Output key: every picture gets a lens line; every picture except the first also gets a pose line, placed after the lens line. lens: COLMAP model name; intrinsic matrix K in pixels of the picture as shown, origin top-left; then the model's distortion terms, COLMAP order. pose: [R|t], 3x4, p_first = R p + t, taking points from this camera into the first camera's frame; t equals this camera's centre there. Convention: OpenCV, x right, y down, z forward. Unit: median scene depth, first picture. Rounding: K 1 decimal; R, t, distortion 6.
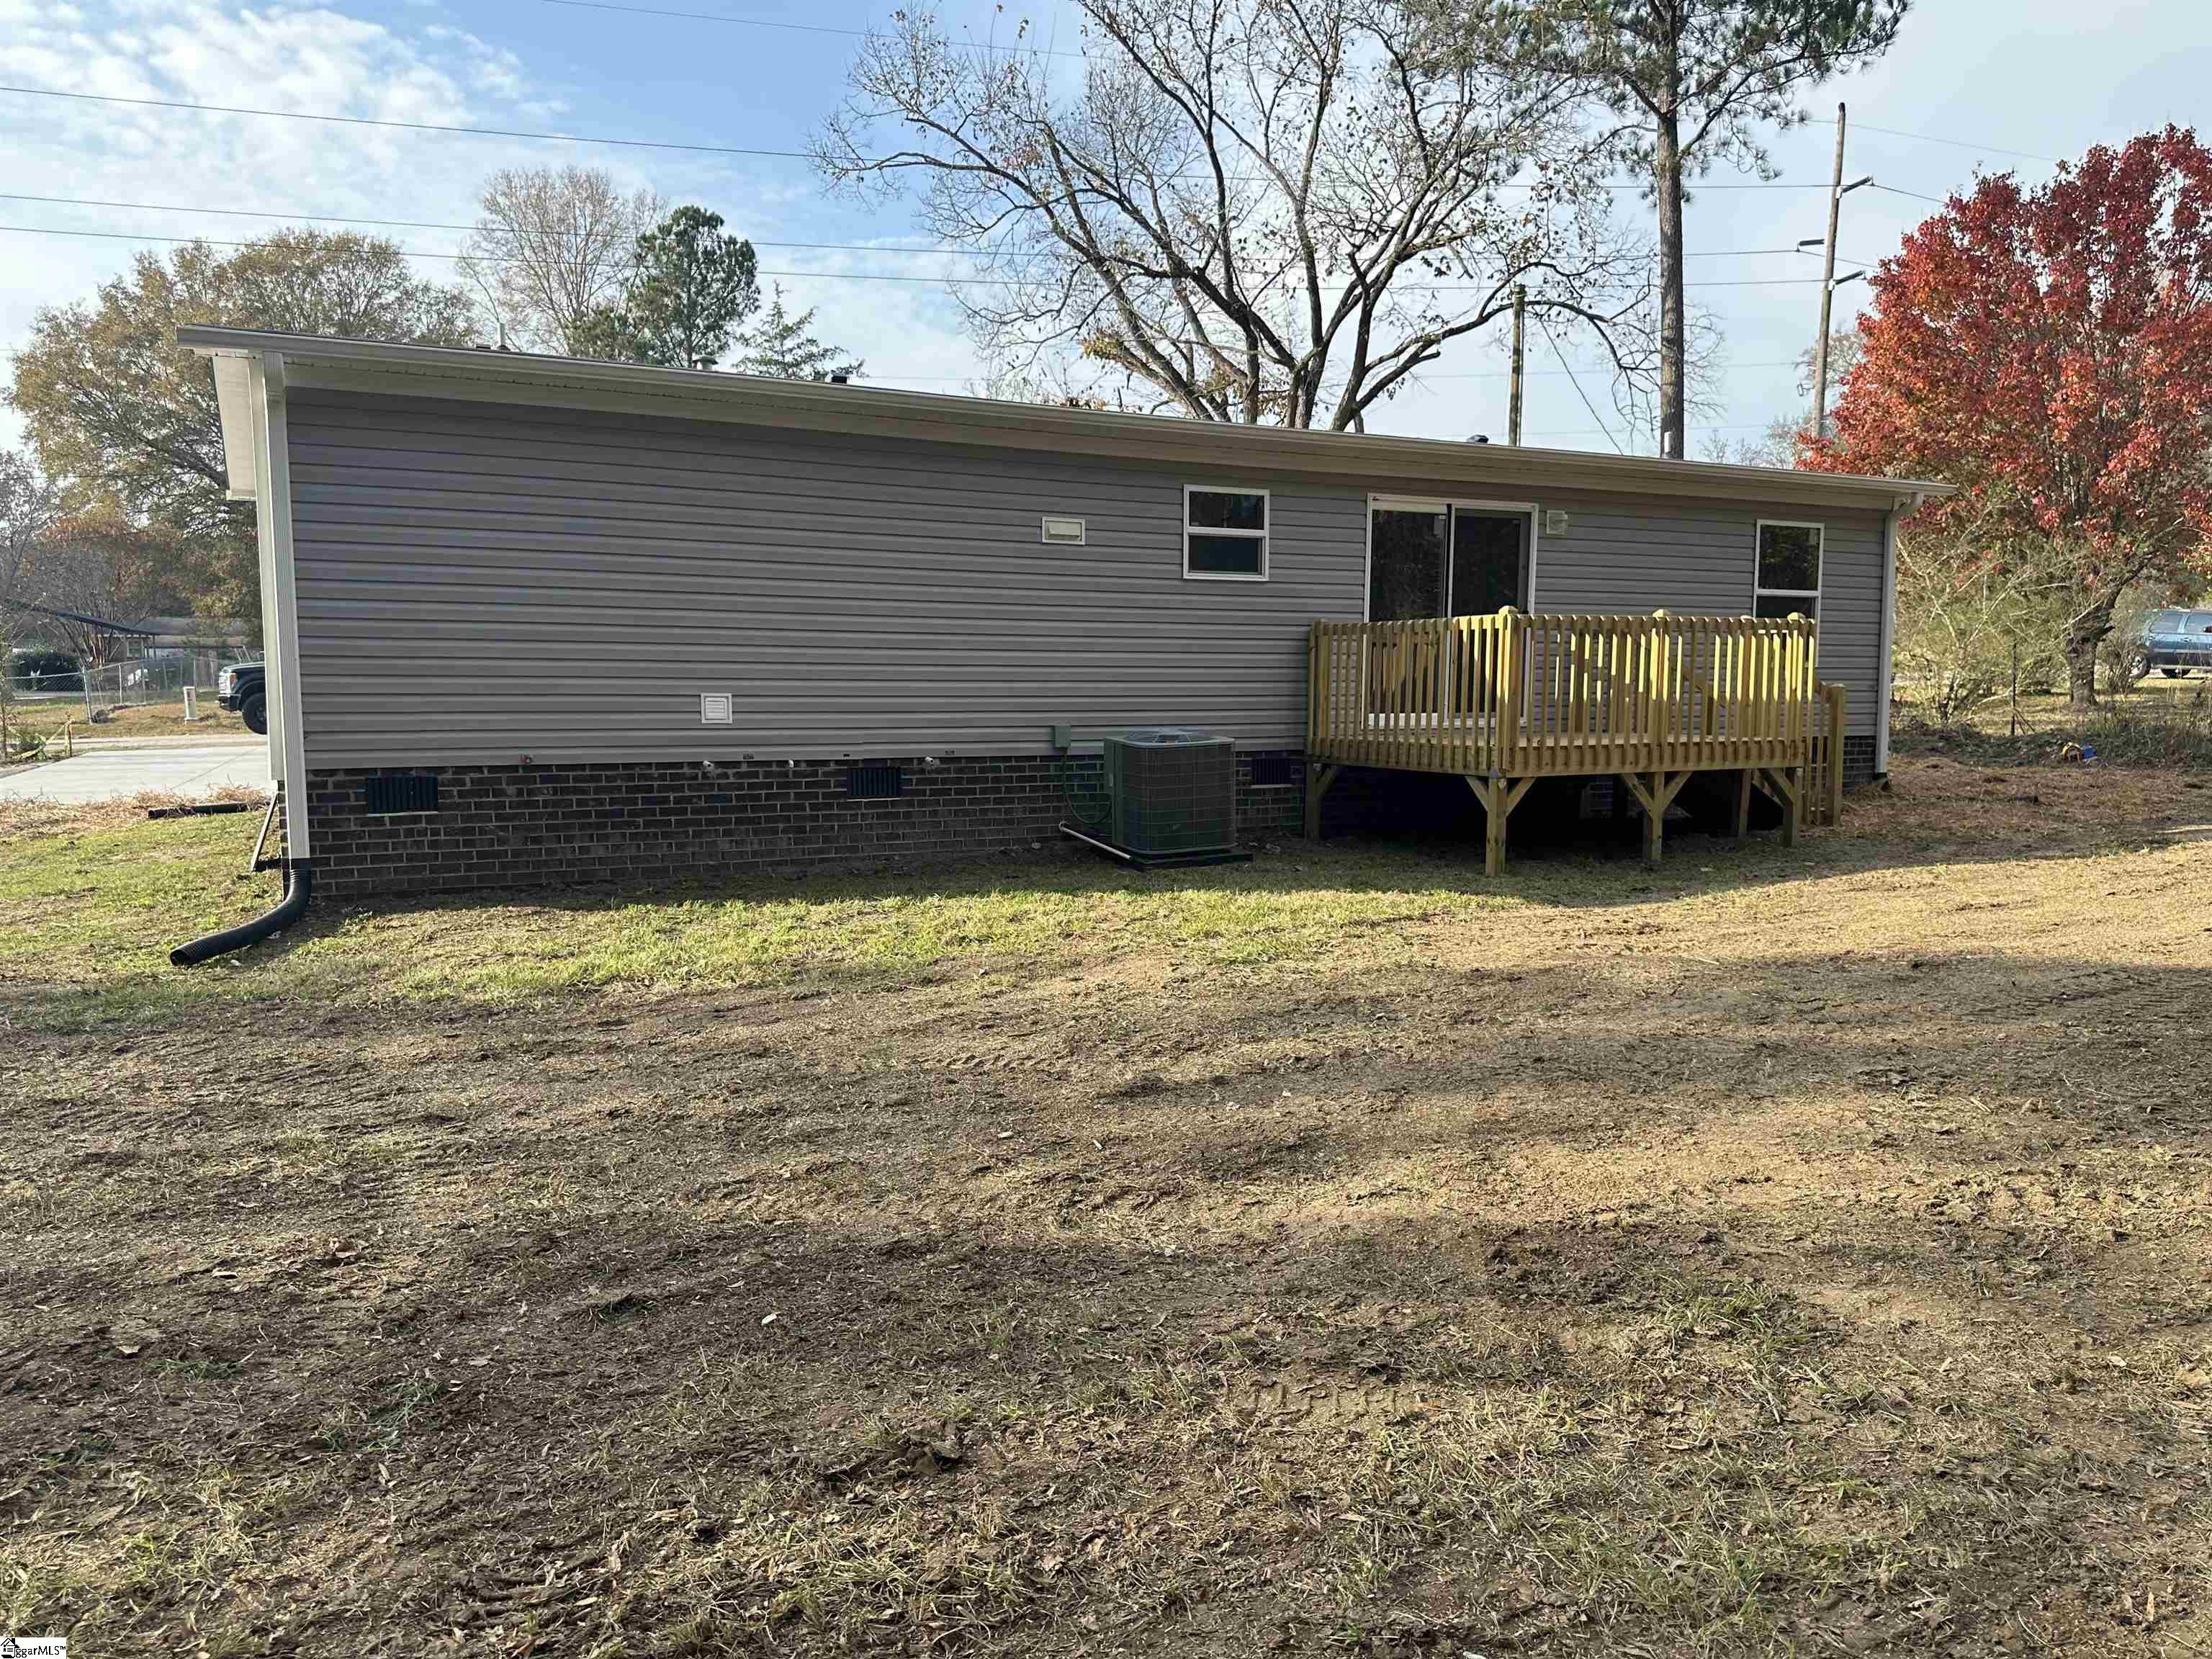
lens RADIAL K [[1574.4, 0, 1106.0], [0, 1574.4, 829.5], [0, 0, 1]] dist [0.065009, -0.021648]
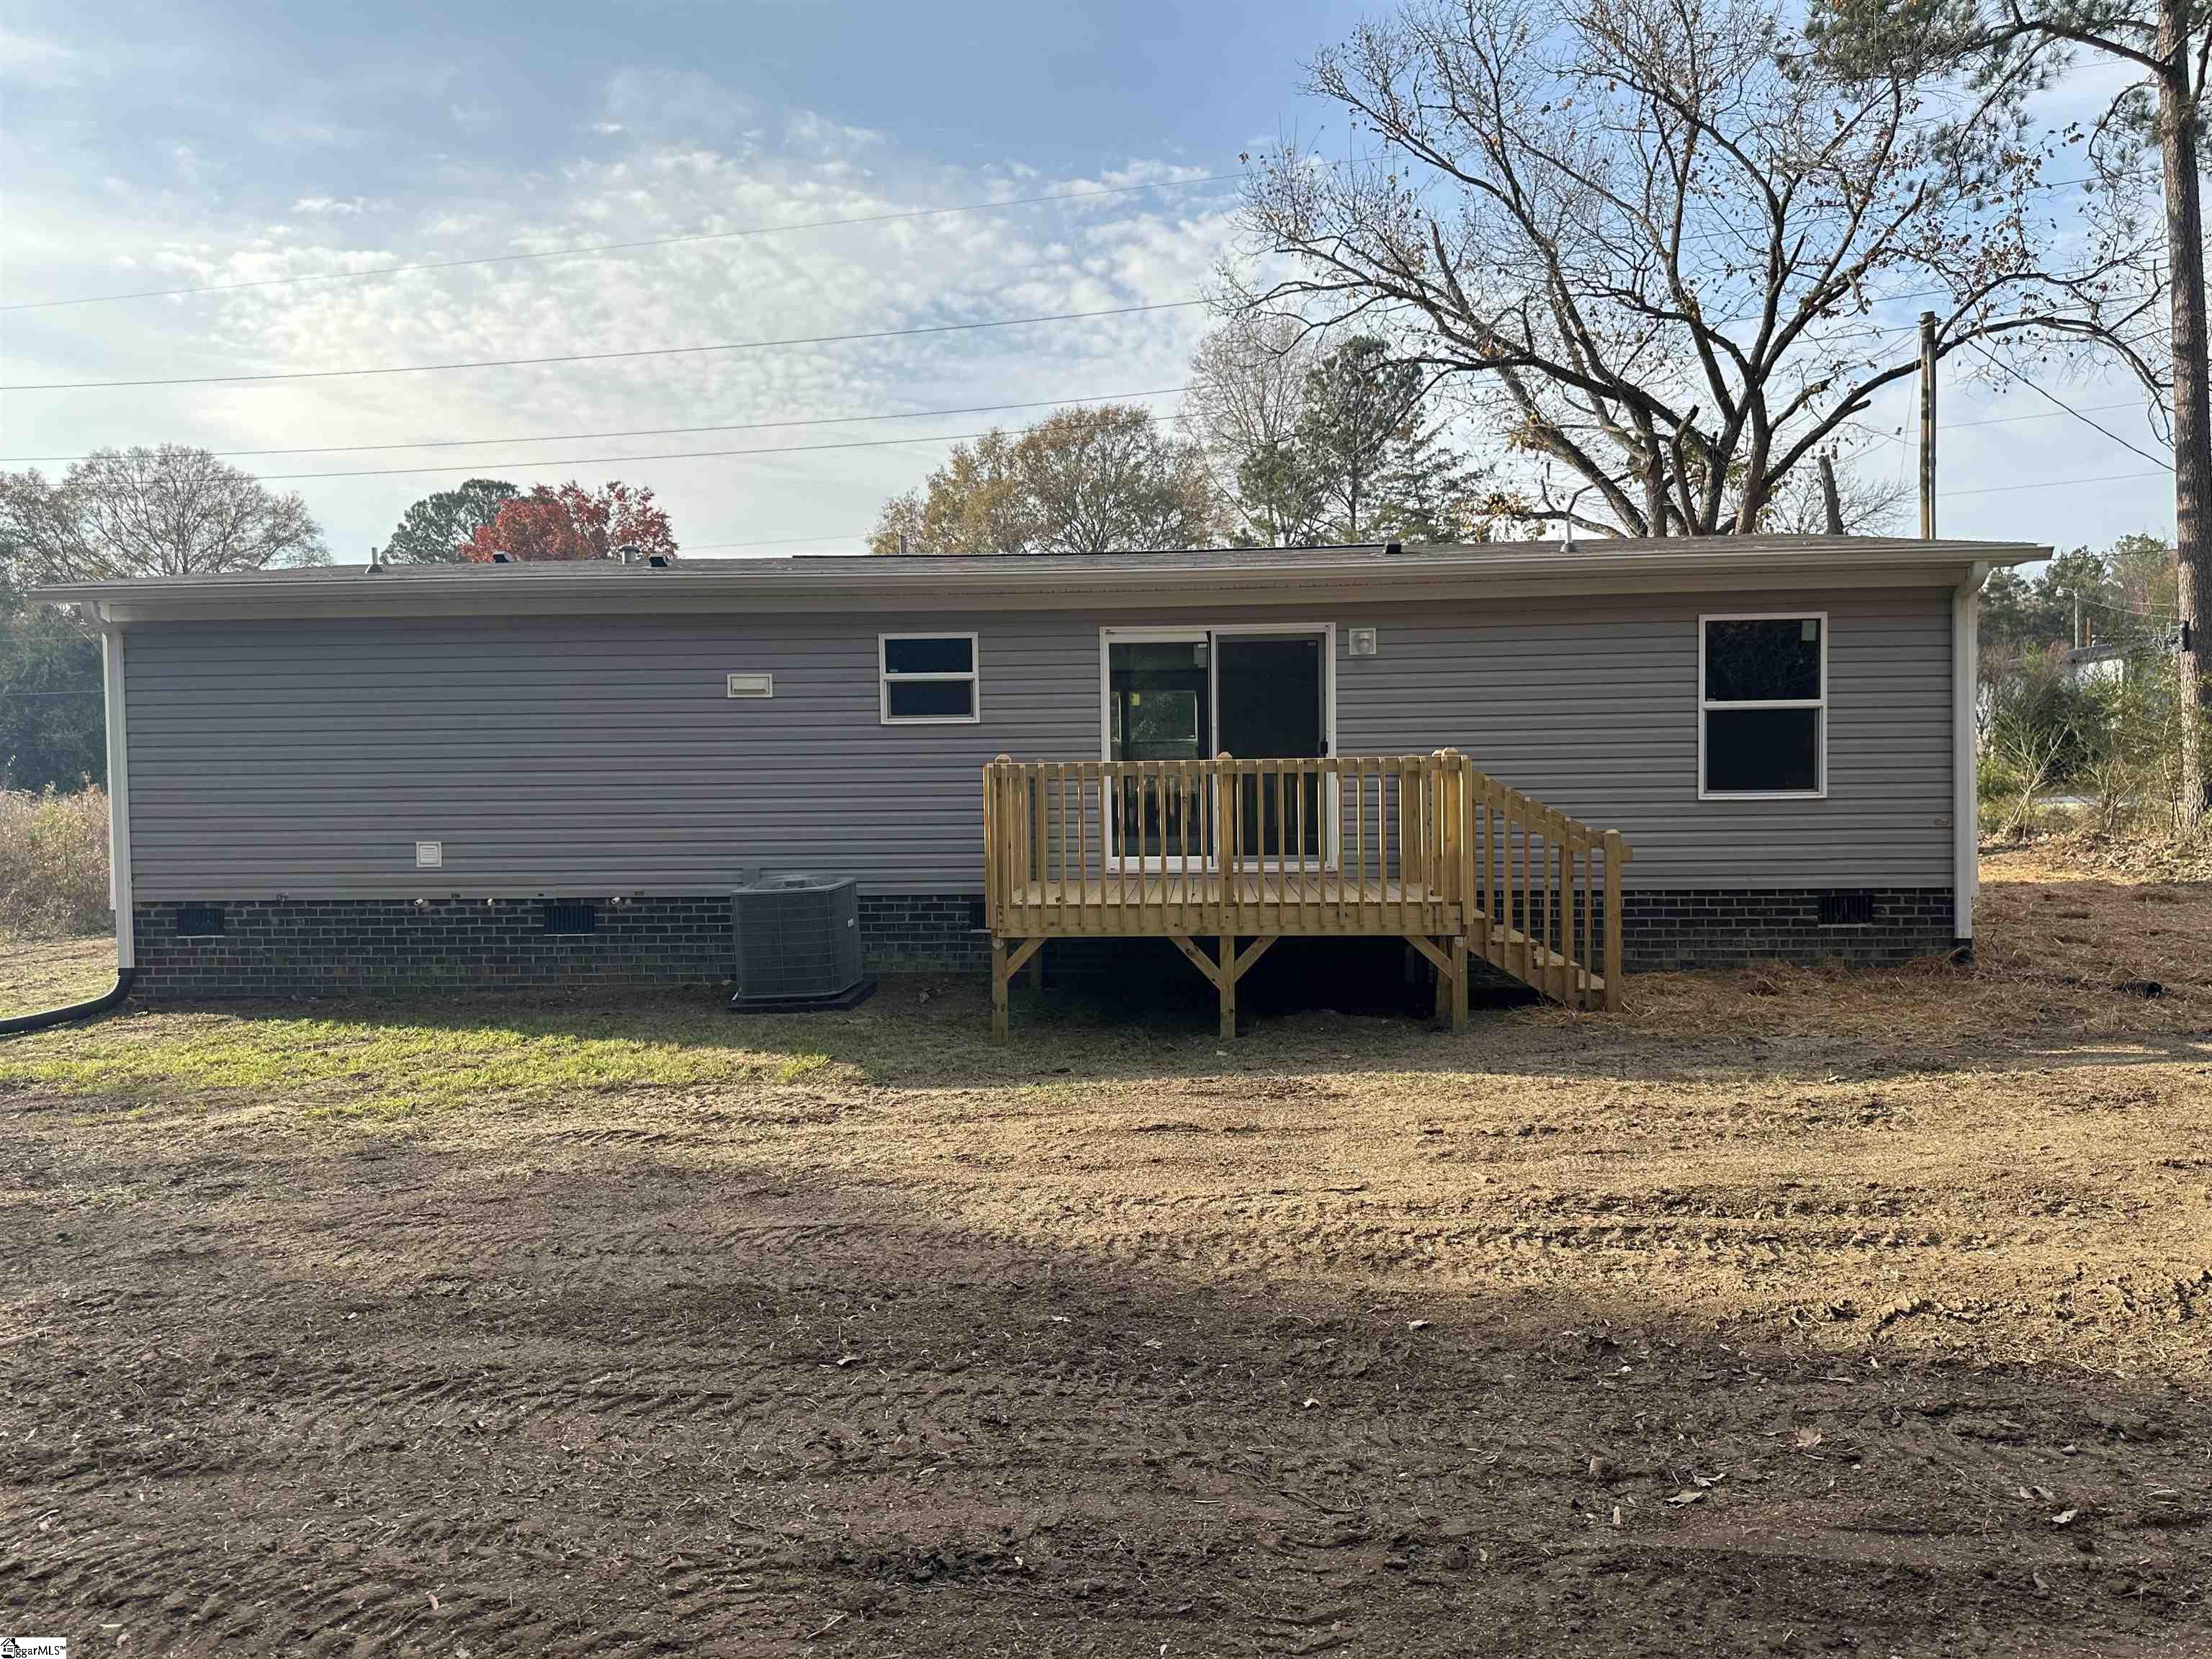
lens RADIAL K [[1574.4, 0, 1106.0], [0, 1574.4, 829.5], [0, 0, 1]] dist [0.065009, -0.021648]
pose [[0.864637, 0.003778, -0.502383, 0.667466], [-0.034385, 0.998072, -0.051673, -0.043792], [0.501219, 0.061953, 0.863100, 0.198987]]
